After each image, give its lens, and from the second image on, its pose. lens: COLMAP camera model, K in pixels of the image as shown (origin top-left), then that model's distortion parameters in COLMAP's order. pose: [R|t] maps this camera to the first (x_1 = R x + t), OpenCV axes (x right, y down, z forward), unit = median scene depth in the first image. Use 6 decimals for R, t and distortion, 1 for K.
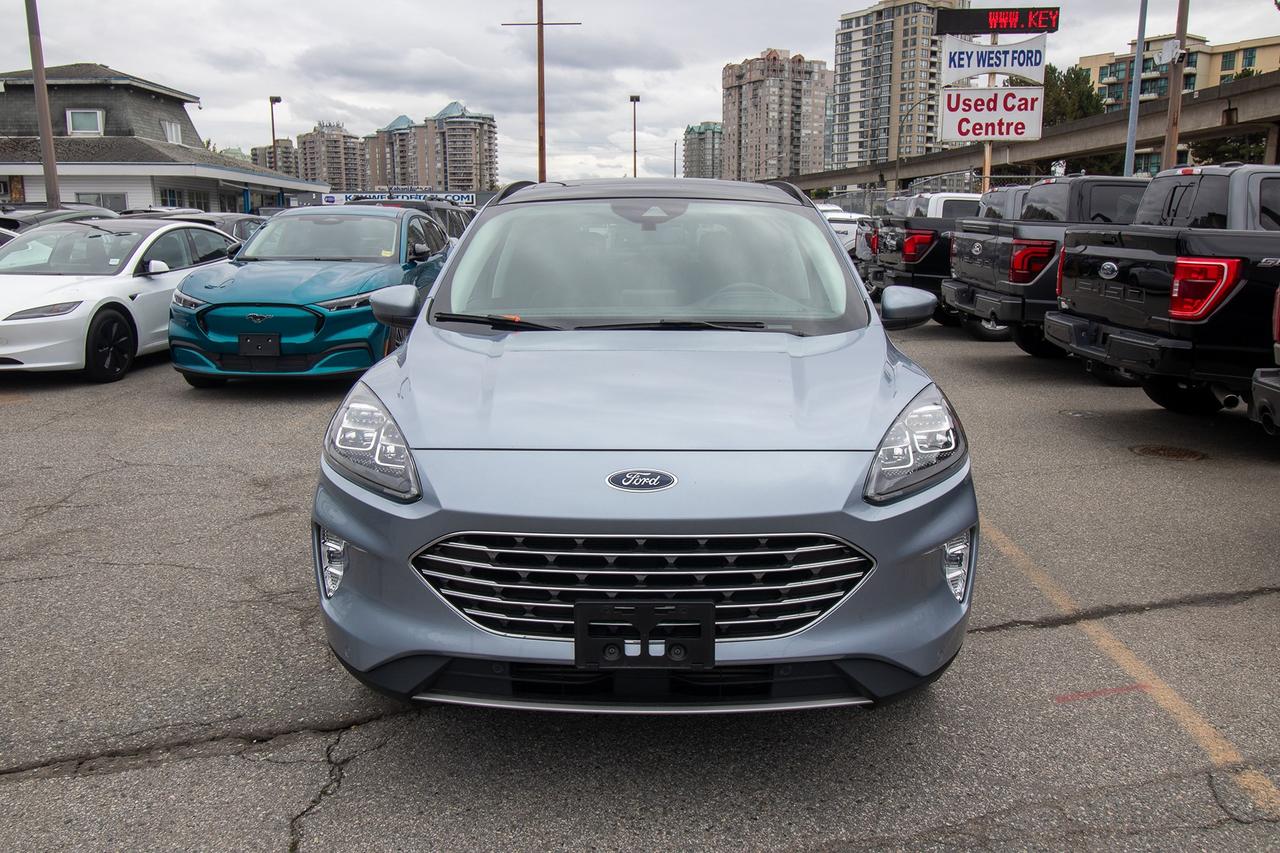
lens RADIAL K [[1016.6, 0, 642.7], [0, 1016.6, 430.7], [0, 0, 1]] dist [0.018288, -0.011177]
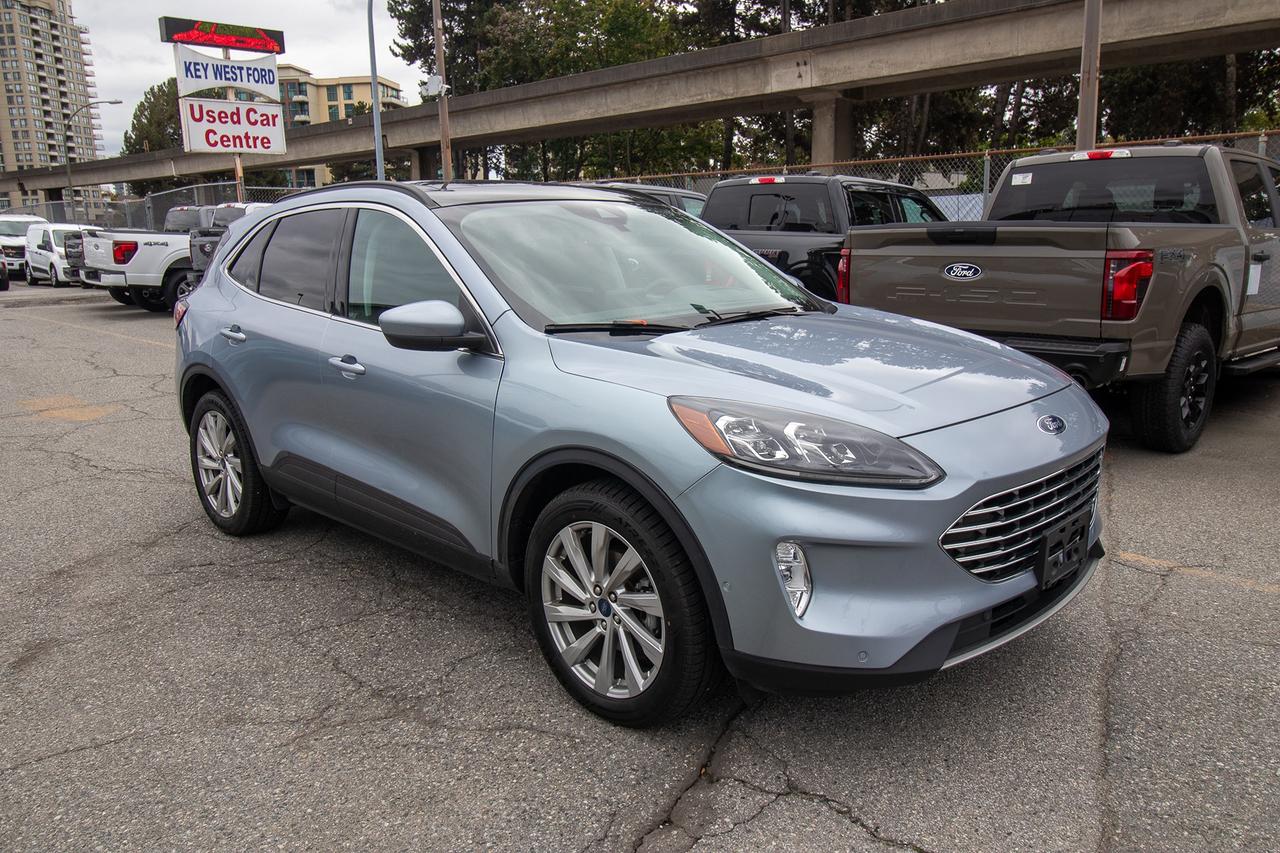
lens RADIAL K [[960.4, 0, 640.0], [0, 960.4, 426.5], [0, 0, 1]] dist [0.010200, -0.000209]
pose [[0.683559, -0.159405, 0.712276, -0.119487], [0.162122, 0.984642, 0.064774, -0.010741], [-0.711662, 0.071199, 0.698905, 0.055255]]
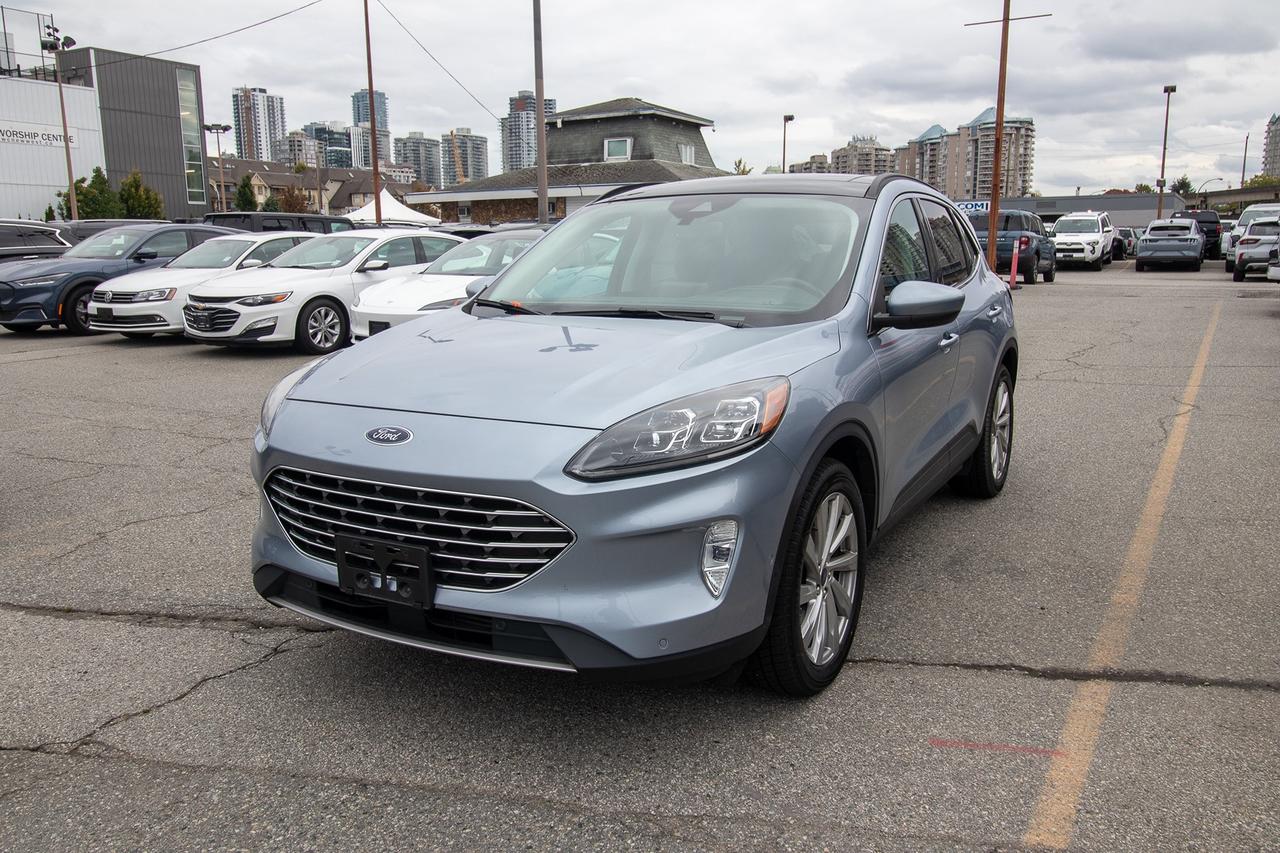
lens RADIAL K [[1016.6, 0, 642.7], [0, 1016.6, 430.7], [0, 0, 1]] dist [0.018288, -0.011177]
pose [[0.878390, 0.079883, -0.471222, 0.080823], [-0.084659, 0.996348, 0.011094, 0.000655], [0.470387, 0.030149, 0.881945, 0.012393]]
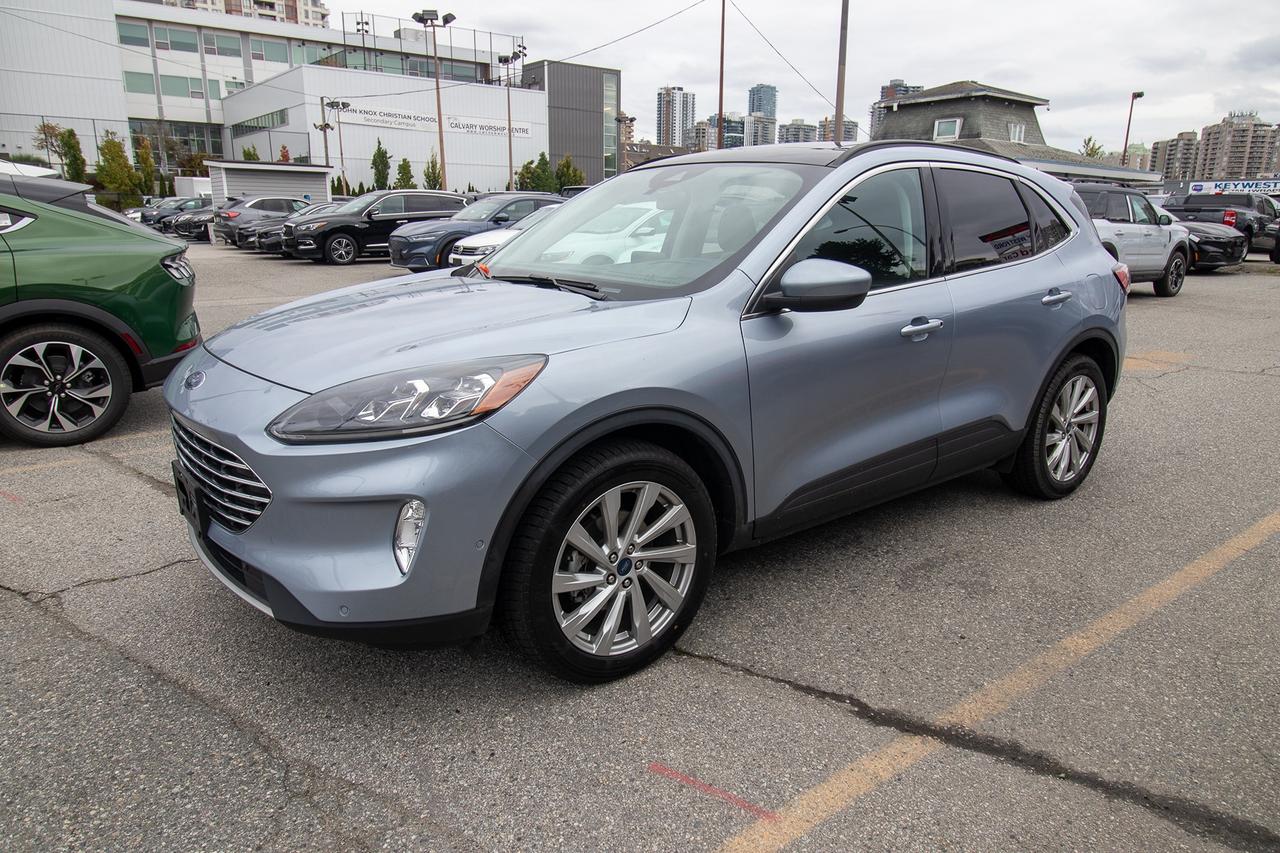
lens RADIAL K [[839.2, 0, 636.0], [0, 839.2, 428.7], [0, 0, 1]] dist [0.006608, -0.003274]
pose [[0.629780, 0.198197, -0.751062, 0.117927], [-0.158908, 0.979325, 0.125185, -0.011464], [0.760345, 0.040511, 0.648255, 0.075391]]
